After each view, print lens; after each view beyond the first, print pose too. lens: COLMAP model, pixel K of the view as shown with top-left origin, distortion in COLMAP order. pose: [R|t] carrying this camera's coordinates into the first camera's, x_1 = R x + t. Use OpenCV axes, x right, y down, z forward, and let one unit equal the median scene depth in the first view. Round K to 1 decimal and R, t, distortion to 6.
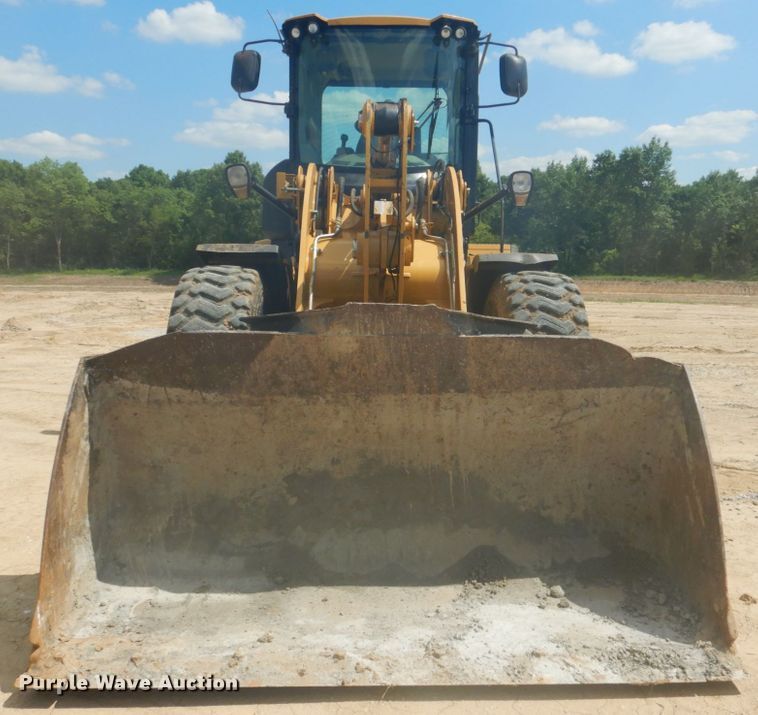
lens RADIAL K [[821.0, 0, 381.8], [0, 821.0, 377.7], [0, 0, 1]] dist [-0.005576, -0.016151]
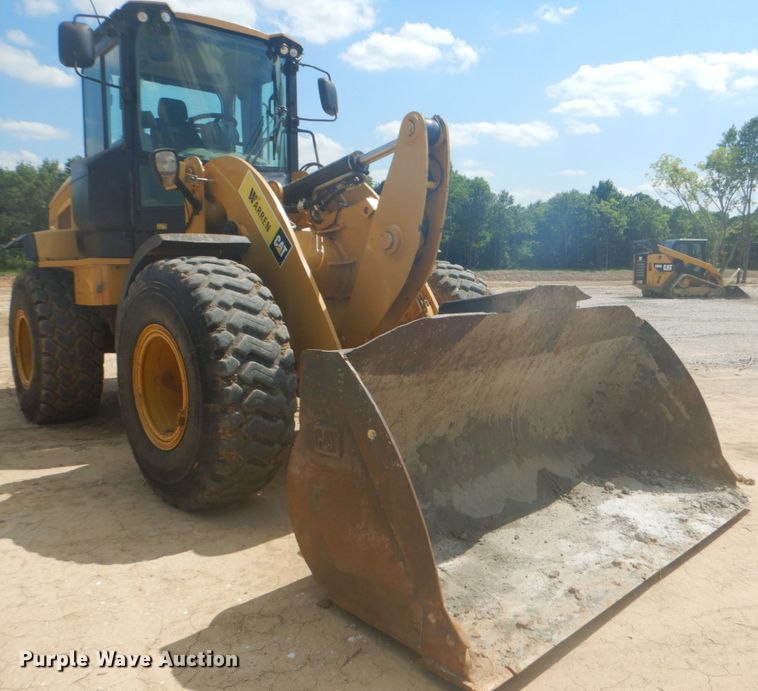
lens RADIAL K [[697.7, 0, 430.3], [0, 697.7, 342.4], [0, 0, 1]] dist [-0.021105, 0.007355]
pose [[0.713840, -0.087873, 0.694774, -0.573305], [0.100933, 0.994648, 0.022097, -0.029048], [-0.692997, 0.054352, 0.718889, 0.244004]]
